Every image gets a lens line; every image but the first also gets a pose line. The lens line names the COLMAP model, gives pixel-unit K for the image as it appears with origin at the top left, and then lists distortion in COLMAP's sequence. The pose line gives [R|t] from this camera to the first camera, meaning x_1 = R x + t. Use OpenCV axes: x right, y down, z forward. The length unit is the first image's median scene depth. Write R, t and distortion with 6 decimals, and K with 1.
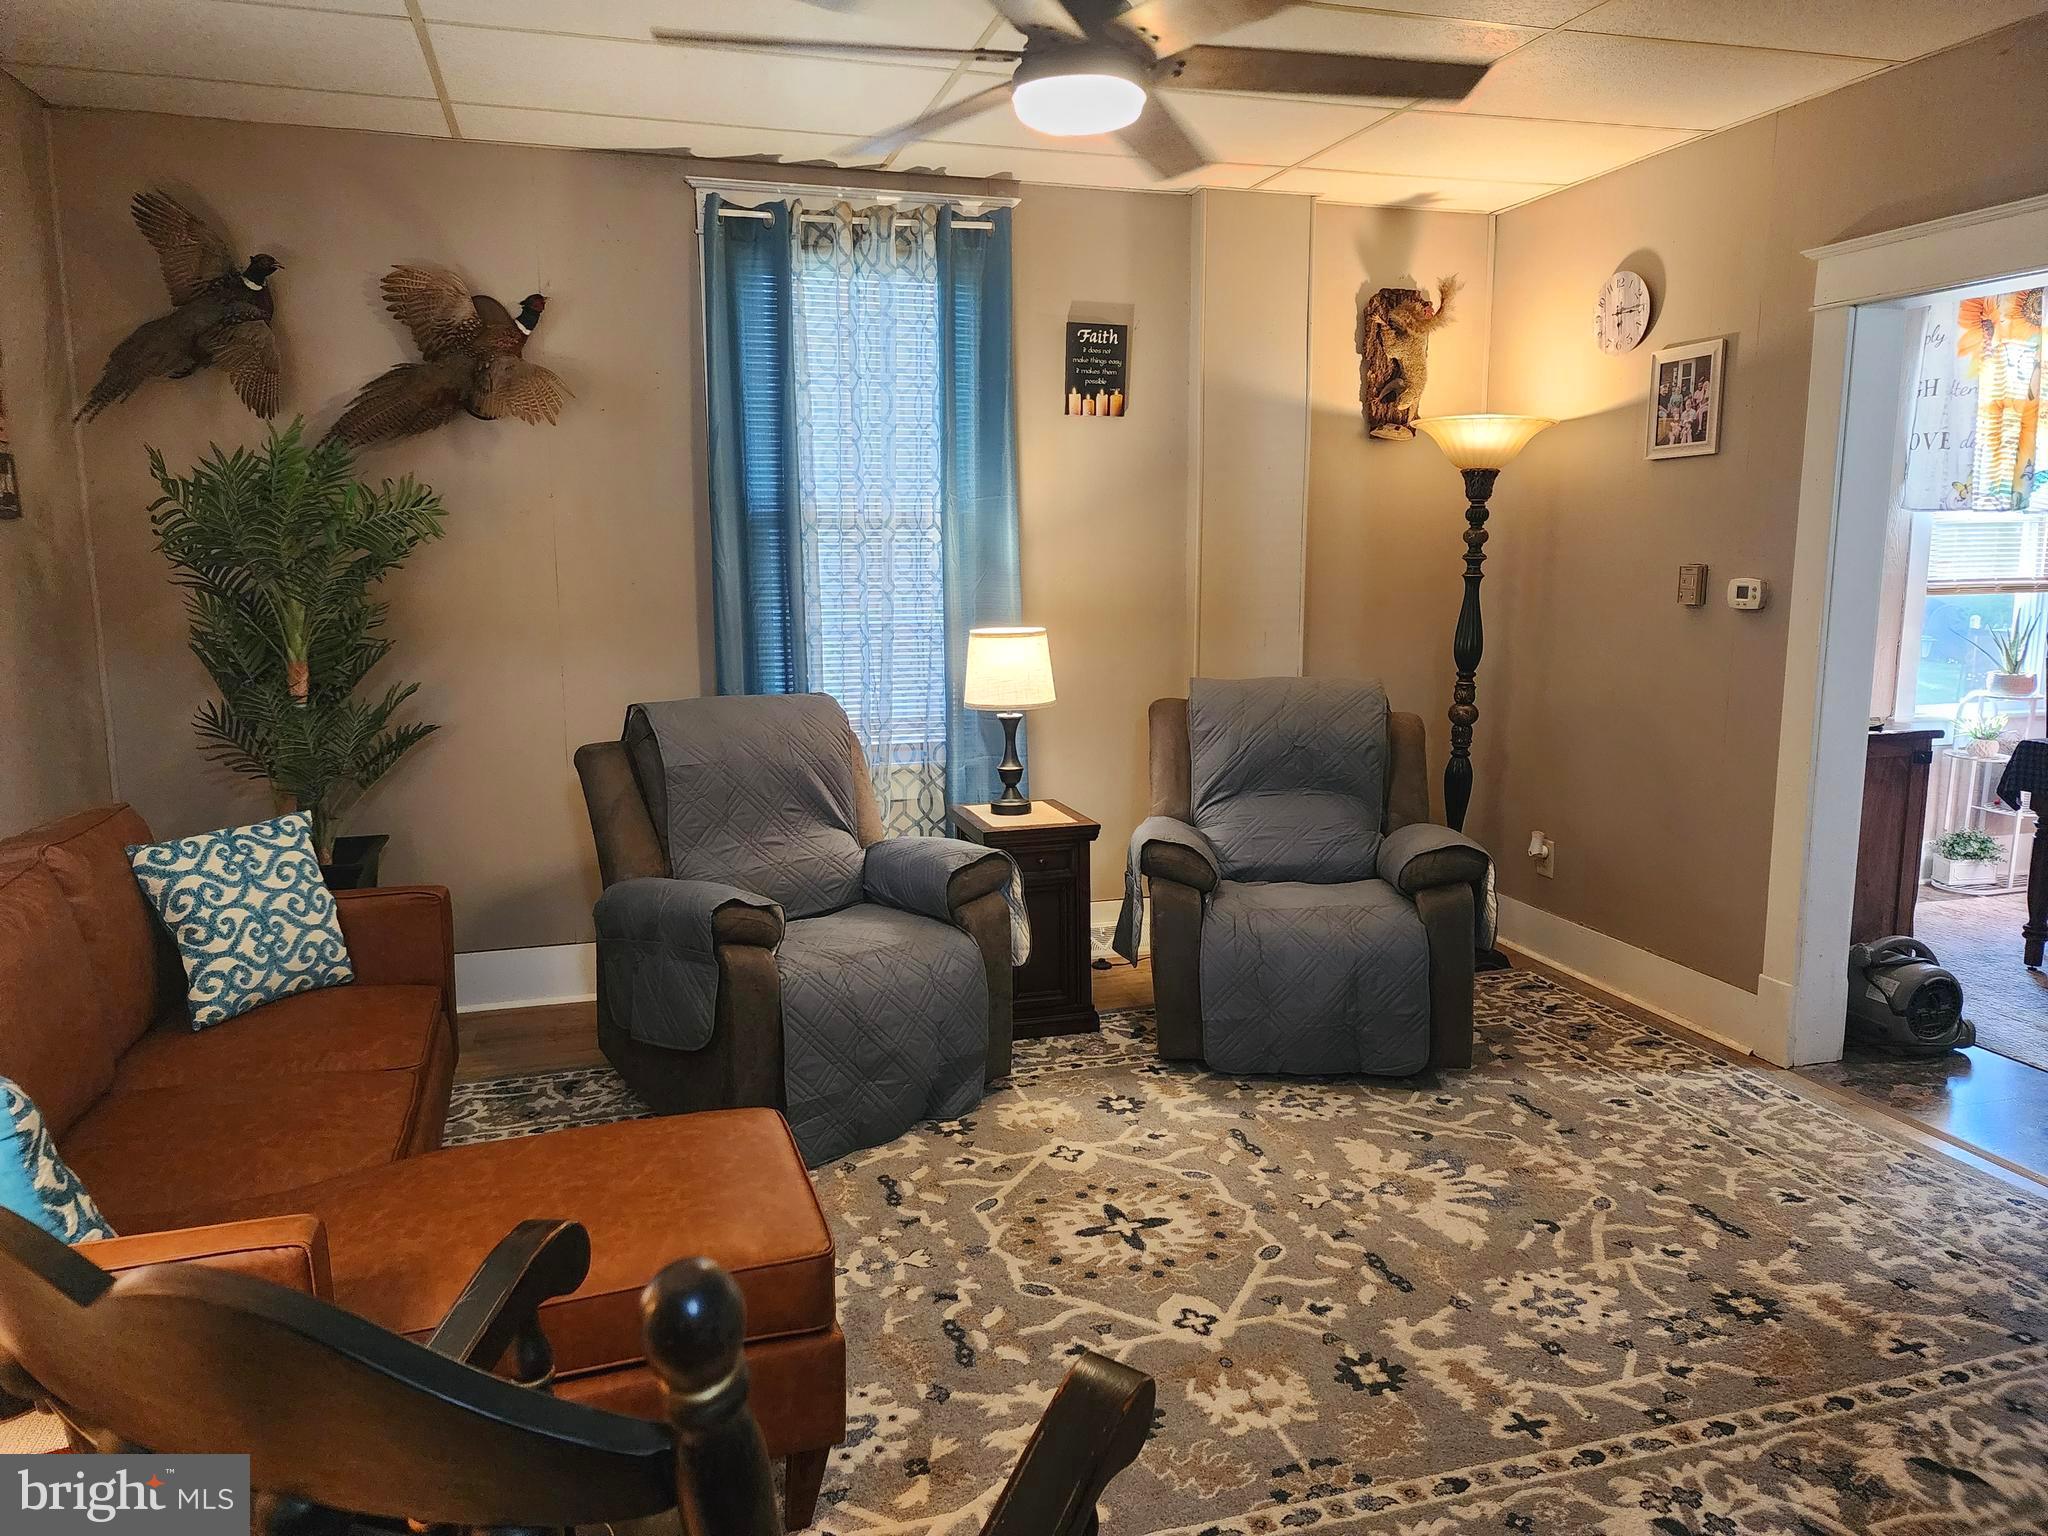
lens RADIAL K [[1390.3, 0, 1018.7], [0, 1390.3, 766.8], [0, 0, 1]] dist [0.027220, -0.001159]
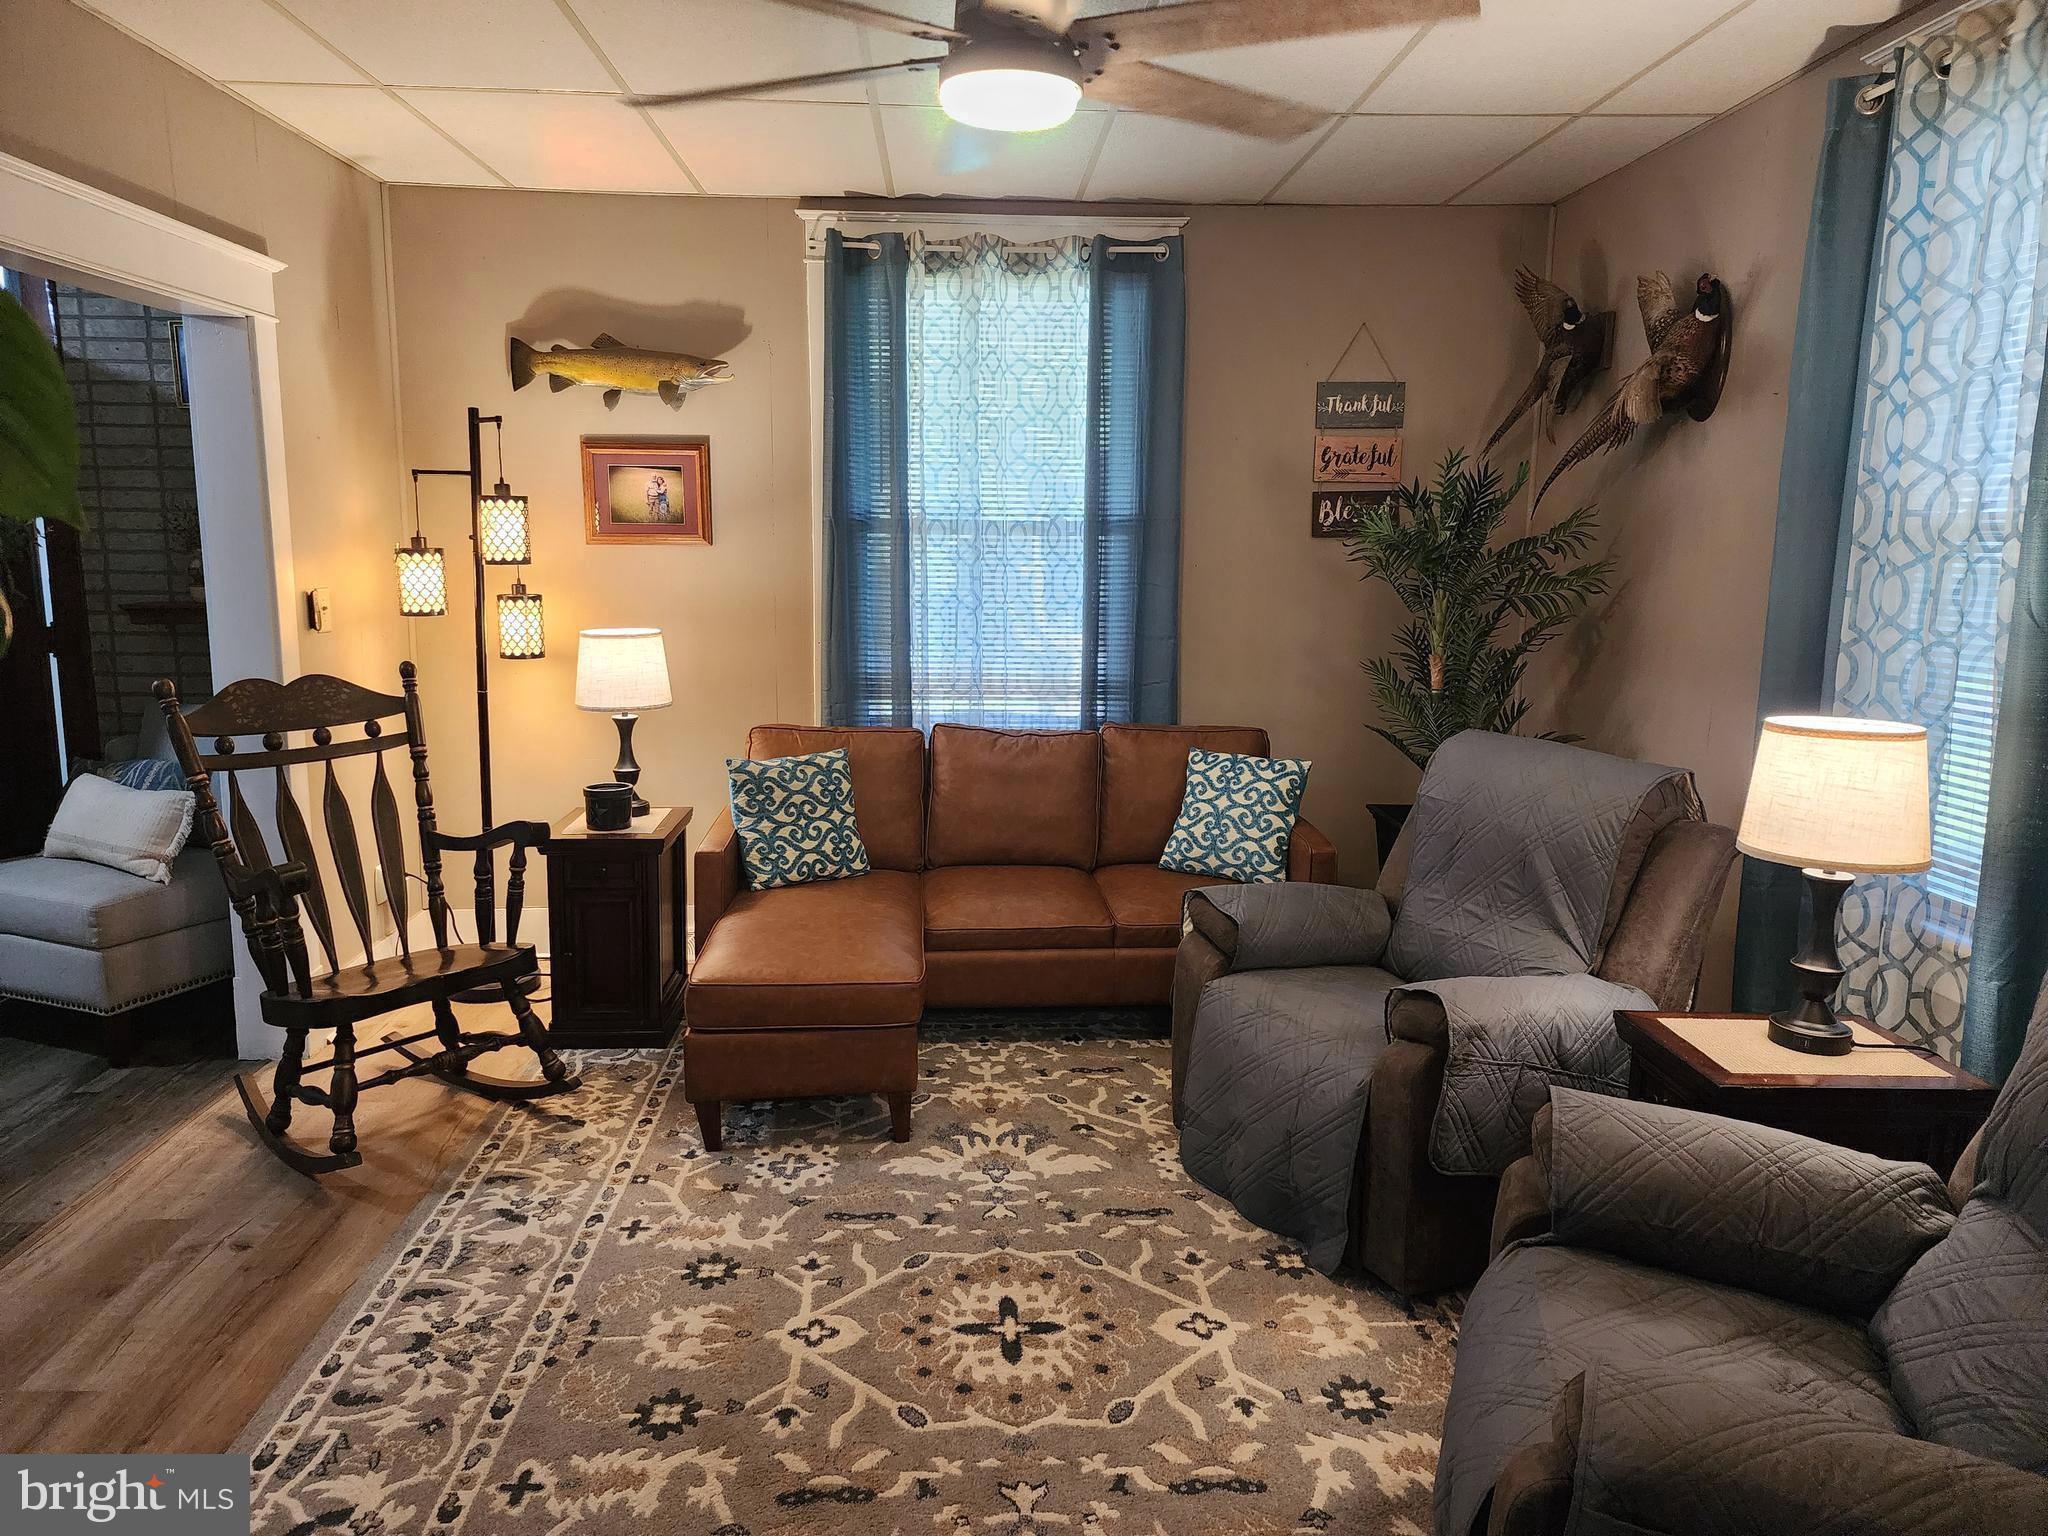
lens RADIAL K [[1390.3, 0, 1022.2], [0, 1390.3, 762.8], [0, 0, 1]] dist [0.027220, -0.001159]
pose [[-0.240944, 0.169346, -0.955650, 0.913585], [-0.168425, 0.962424, 0.213011, -0.228460], [0.955813, 0.212279, -0.203368, 1.156922]]
